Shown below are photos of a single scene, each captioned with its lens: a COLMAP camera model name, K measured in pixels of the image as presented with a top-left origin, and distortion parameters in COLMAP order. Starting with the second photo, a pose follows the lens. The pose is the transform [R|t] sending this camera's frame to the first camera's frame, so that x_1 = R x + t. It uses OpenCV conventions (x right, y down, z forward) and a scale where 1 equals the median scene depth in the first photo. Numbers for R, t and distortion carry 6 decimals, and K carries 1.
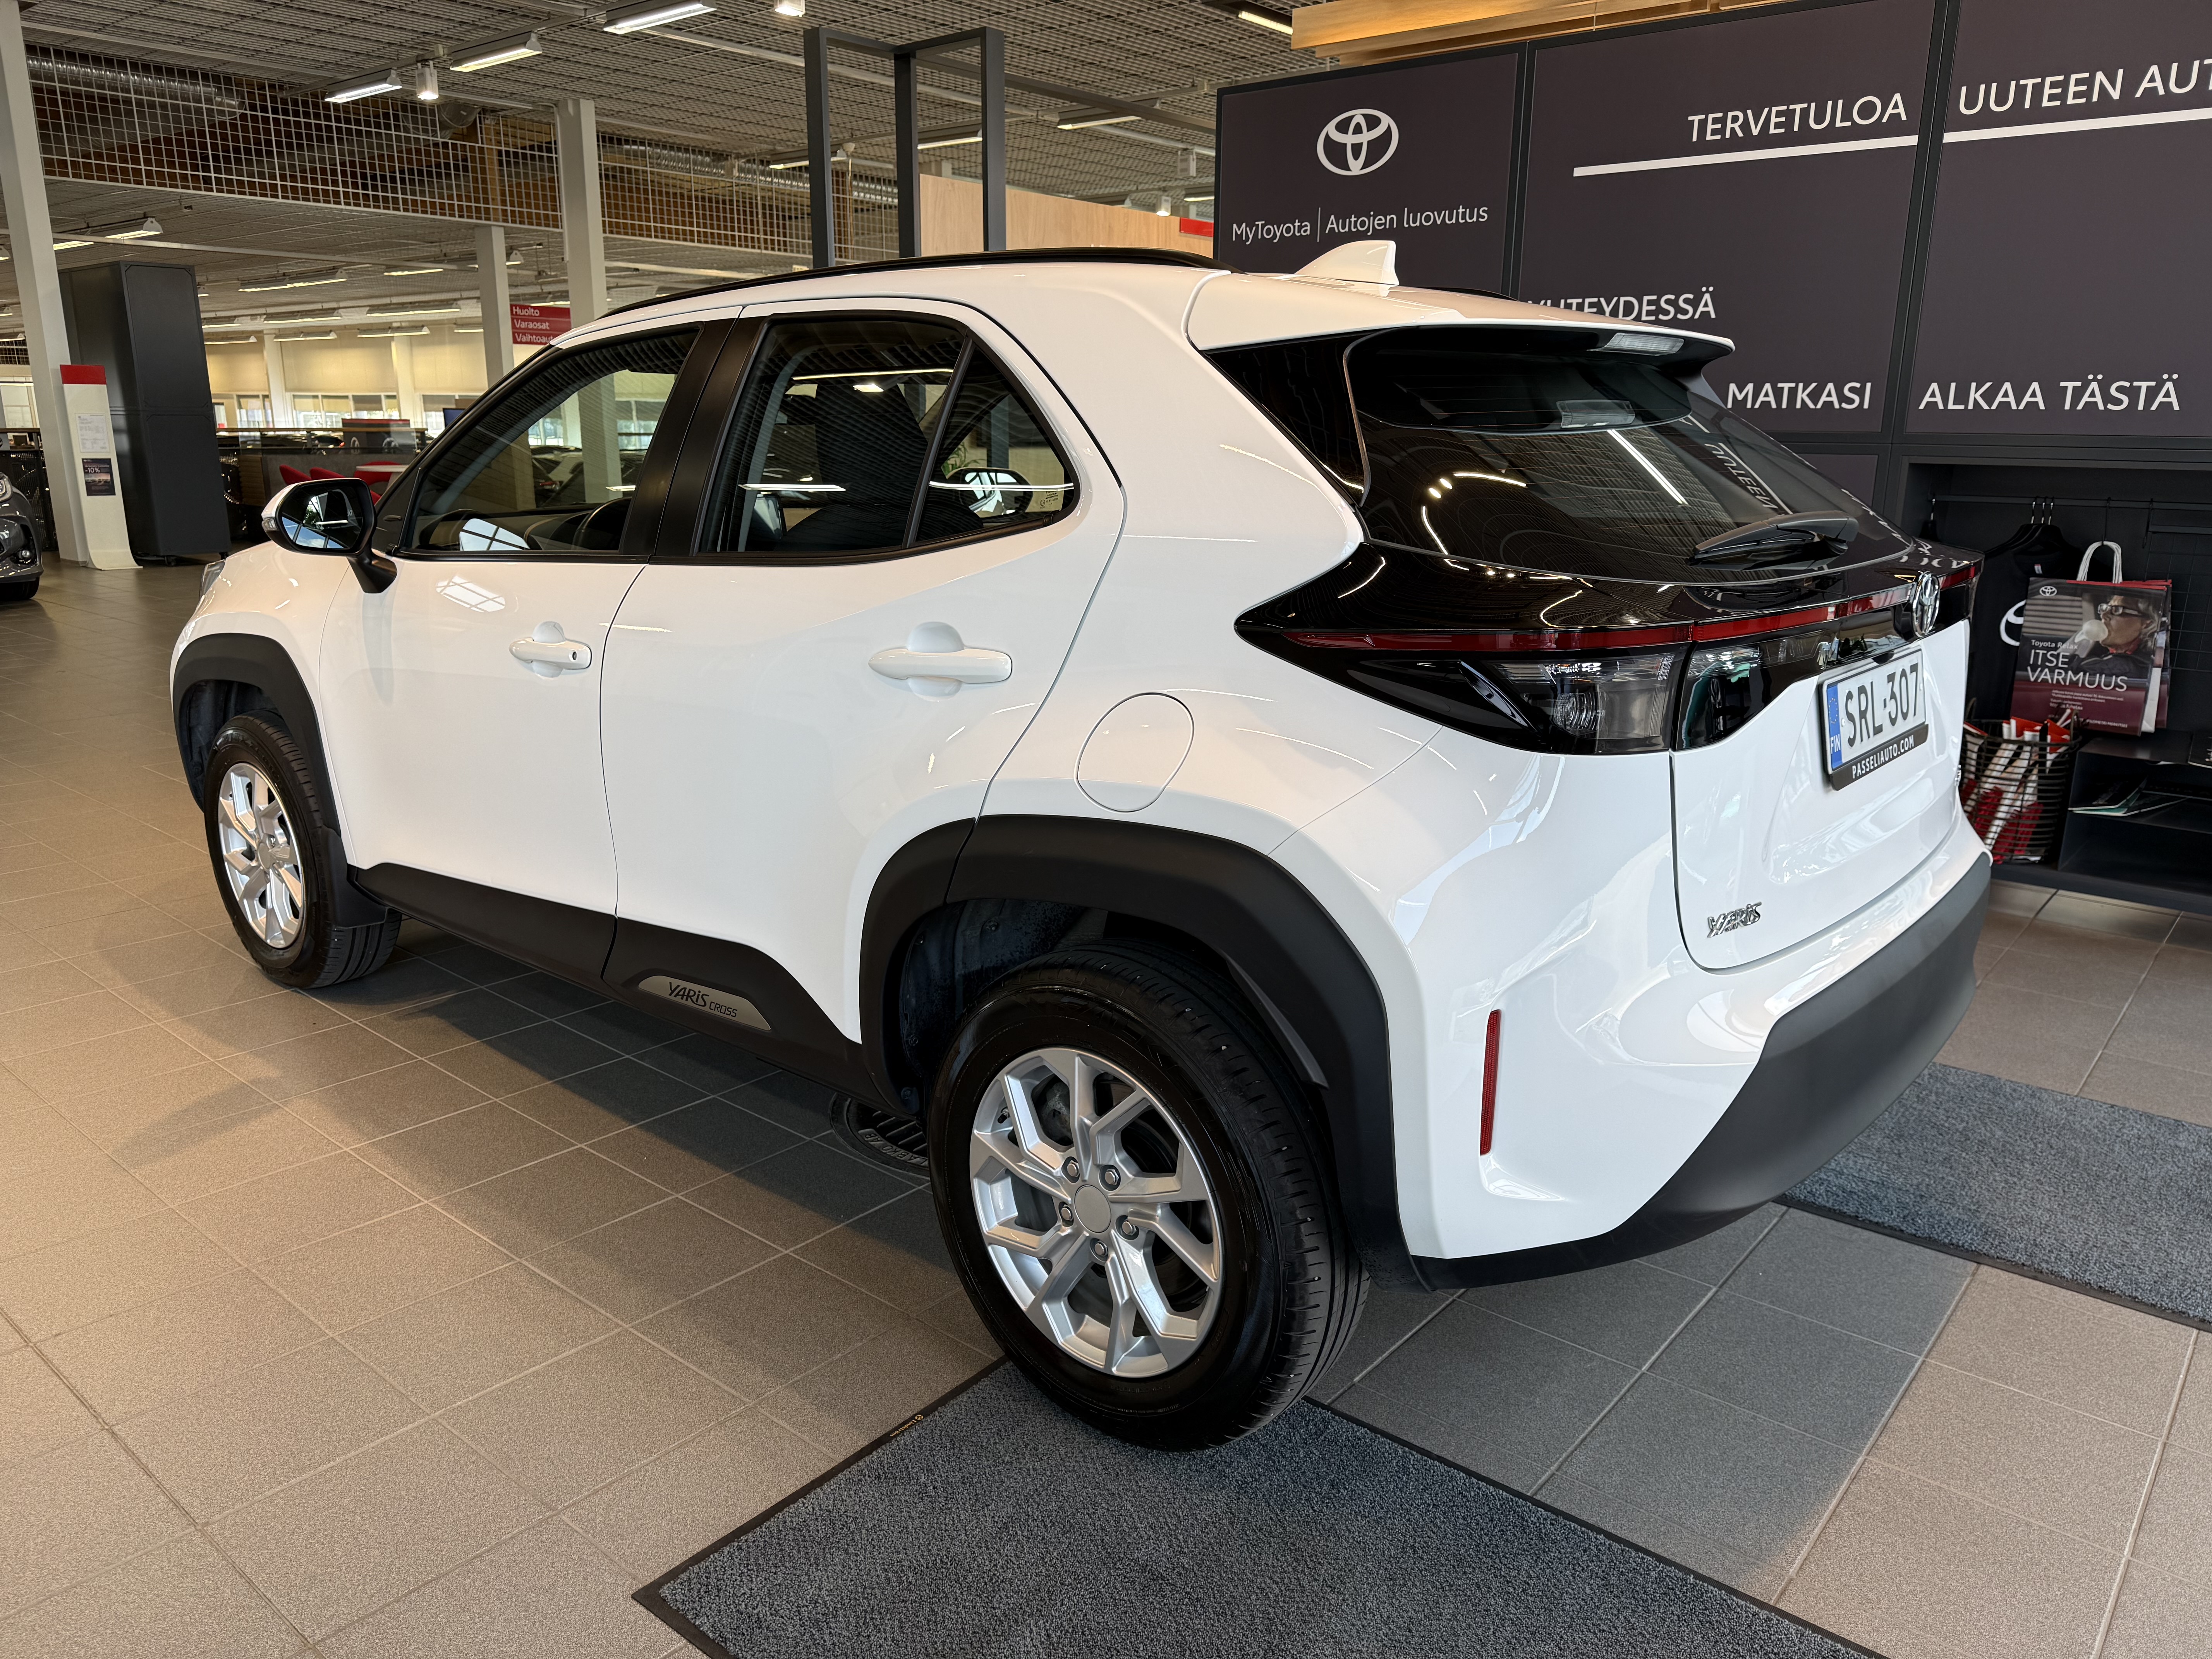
lens RADIAL K [[1581.9, 0, 1106.0], [0, 1581.9, 829.5], [0, 0, 1]] dist [0.029379, -0.039173]
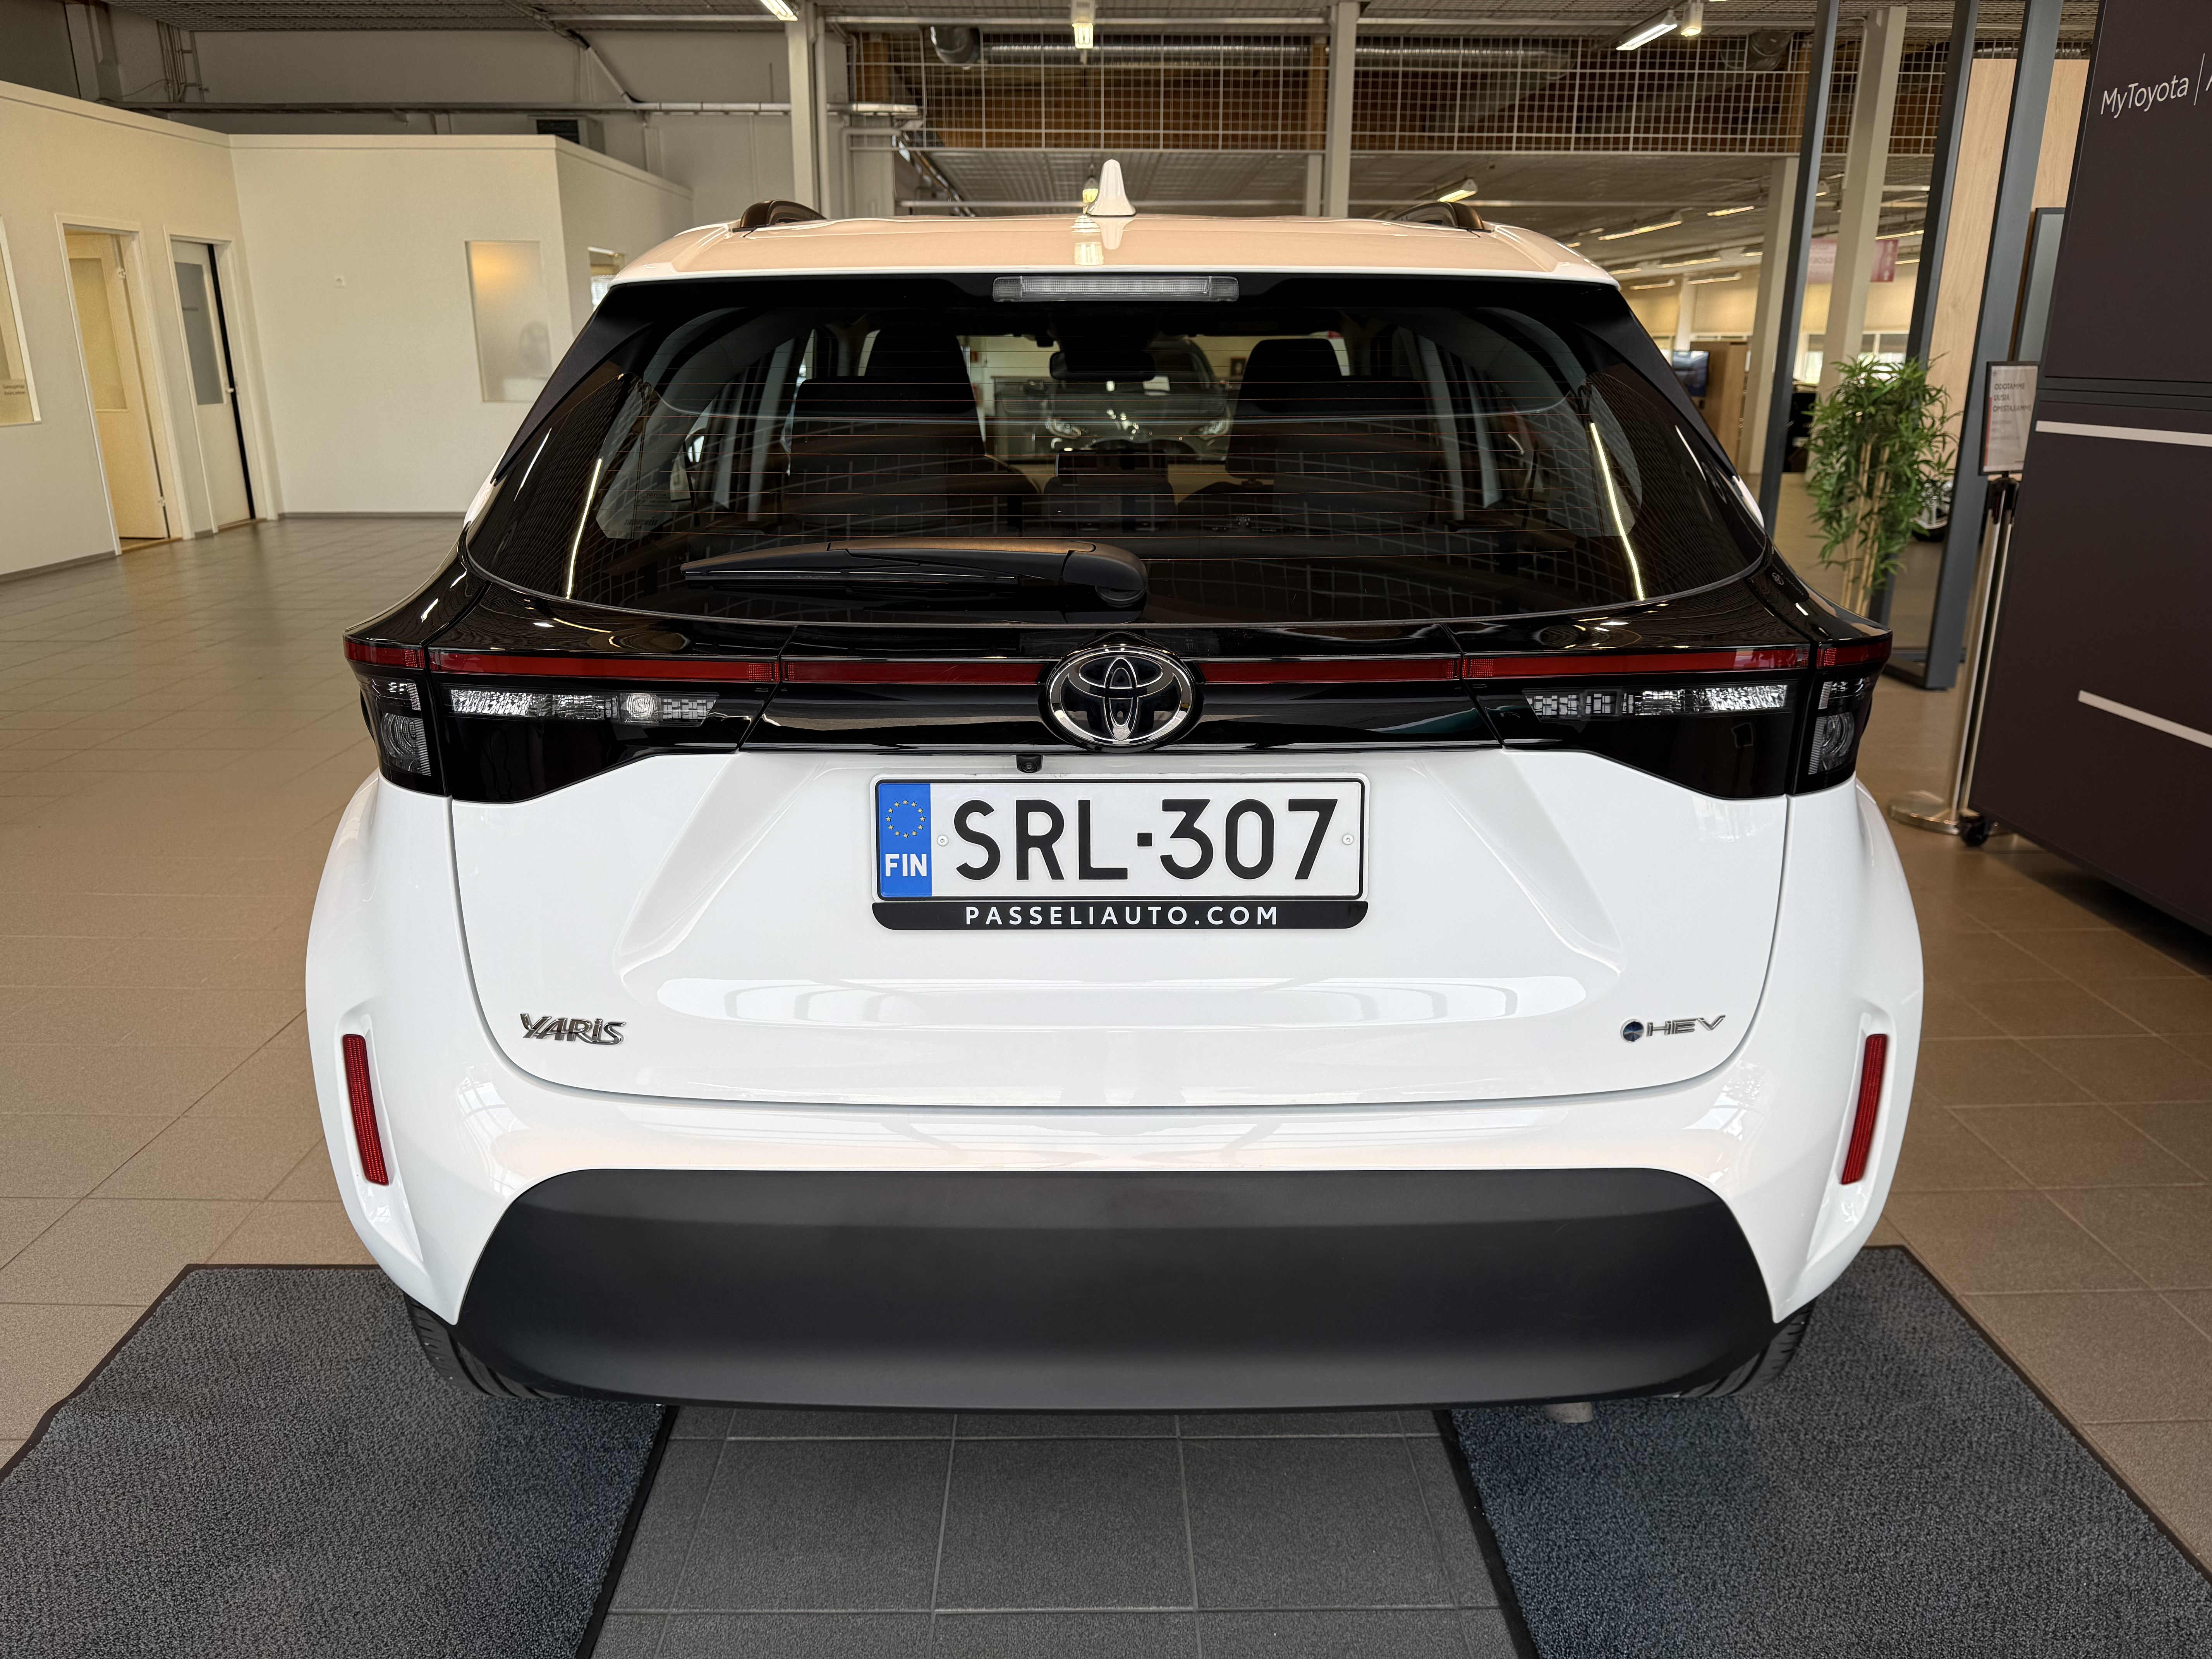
lens RADIAL K [[1581.9, 0, 1106.0], [0, 1581.9, 829.5], [0, 0, 1]] dist [0.029379, -0.039173]
pose [[0.650046, 0.216021, -0.728543, 0.162790], [-0.189685, 0.974520, 0.119709, -0.027020], [0.735840, 0.060377, 0.674459, 0.095007]]
